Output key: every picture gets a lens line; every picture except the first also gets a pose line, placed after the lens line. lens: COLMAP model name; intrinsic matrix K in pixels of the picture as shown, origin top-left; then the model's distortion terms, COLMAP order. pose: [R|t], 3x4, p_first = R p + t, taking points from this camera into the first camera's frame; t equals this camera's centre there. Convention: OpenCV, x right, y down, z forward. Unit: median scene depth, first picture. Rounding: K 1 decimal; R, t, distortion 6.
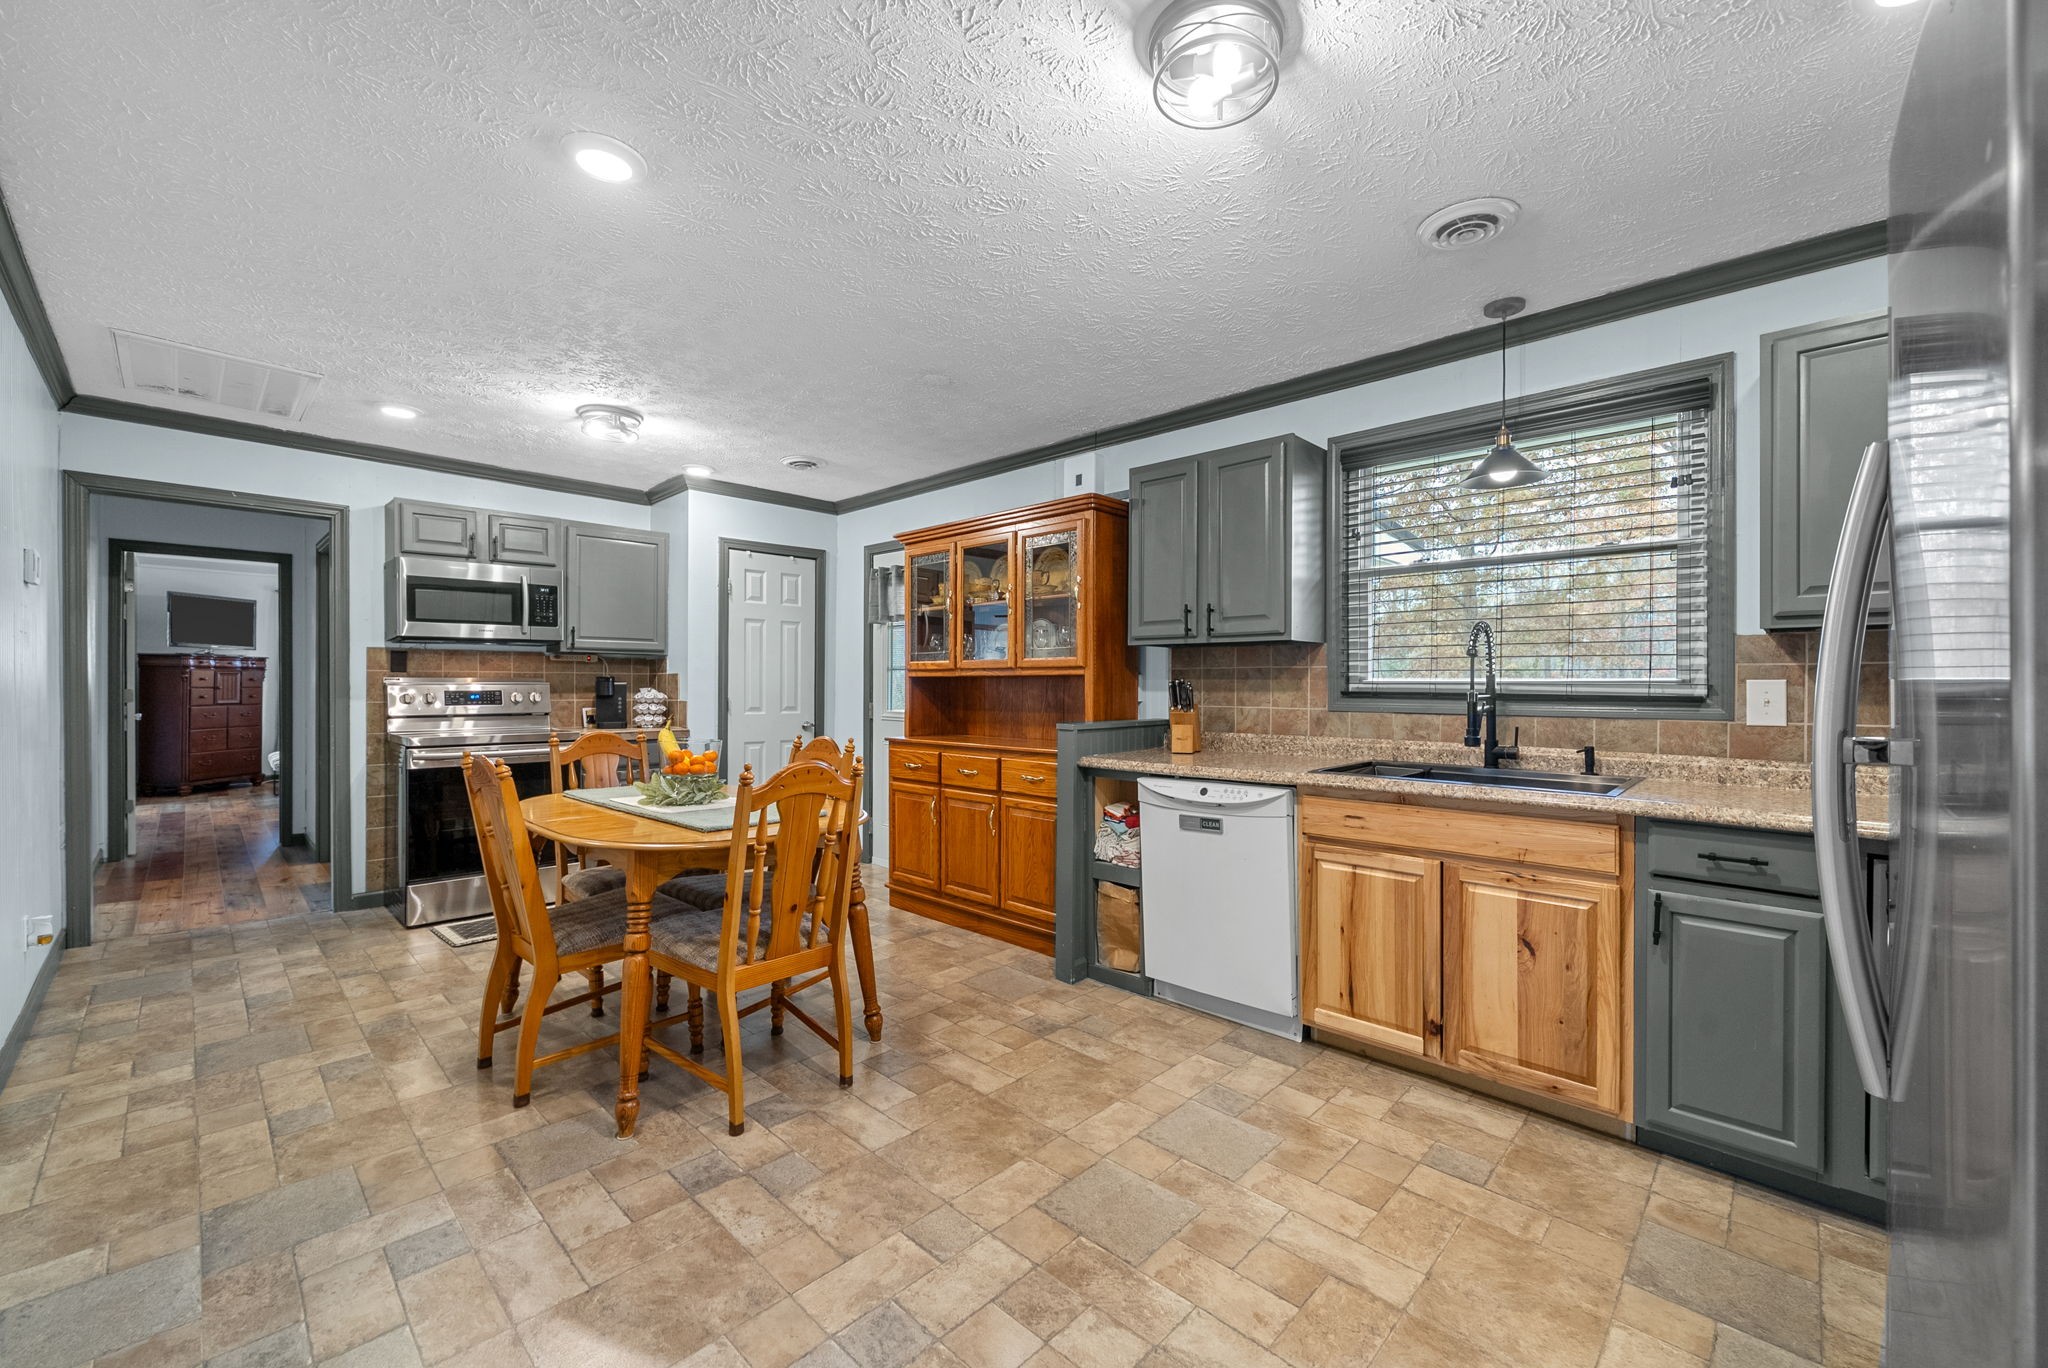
lens RADIAL K [[822.4, 0, 1054.2], [0, 822.4, 684.5], [0, 0, 1]] dist [0.000052, -0.000106]
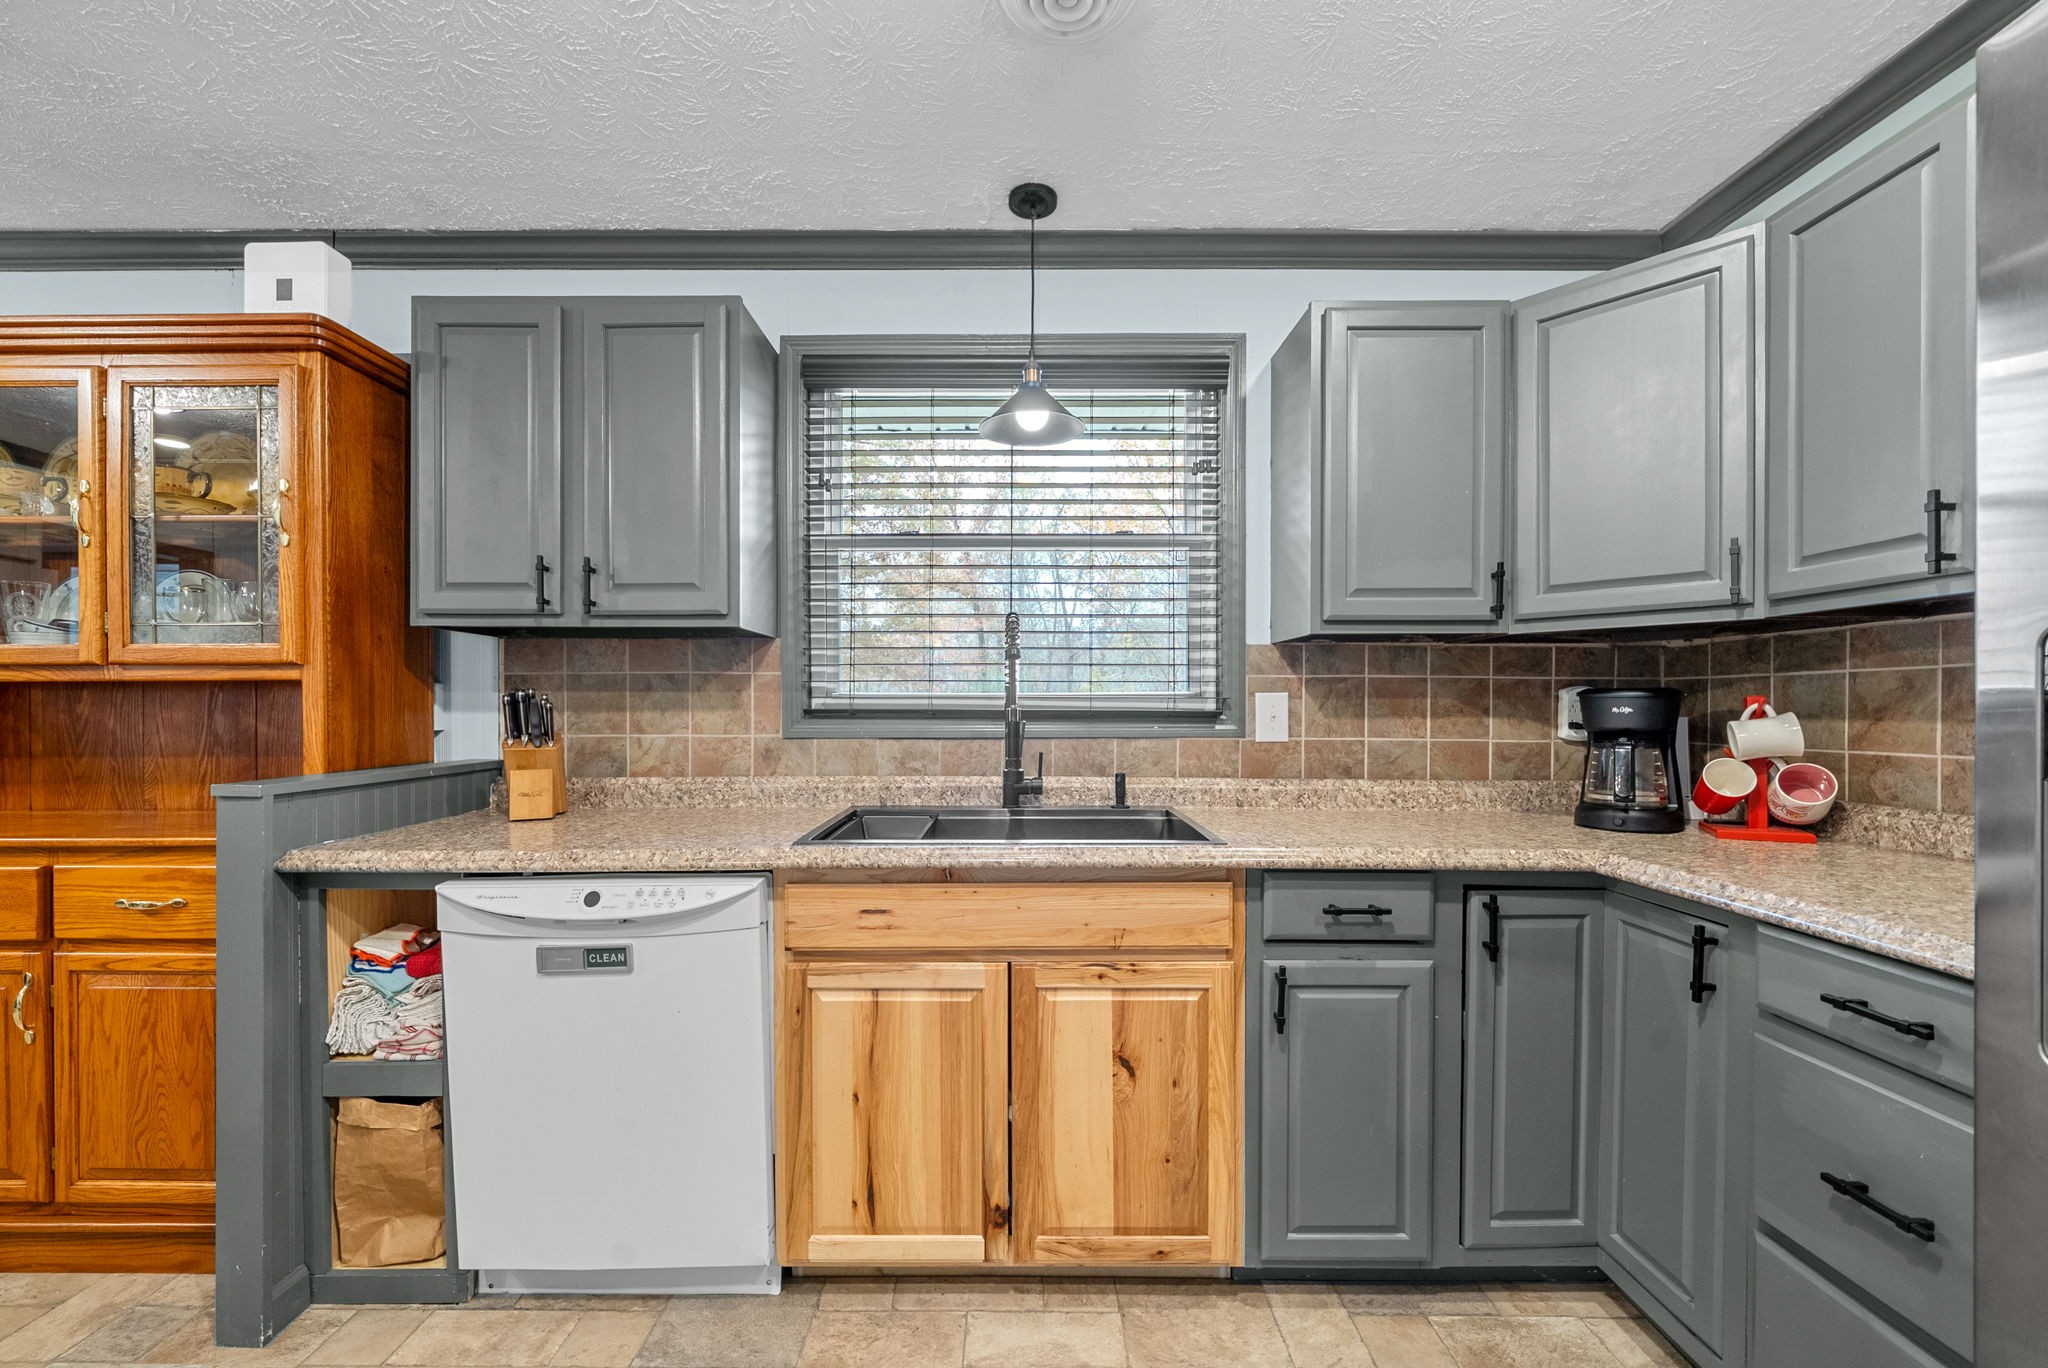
lens RADIAL K [[792.4, 0, 1031.1], [0, 792.4, 709.2], [0, 0, 1]] dist [-0.003043, -0.000050]
pose [[0.729665, -0.006476, 0.683774, 0.036230], [0.002953, 0.999976, 0.006321, 0.004886], [-0.683799, -0.002593, 0.729666, 0.391084]]
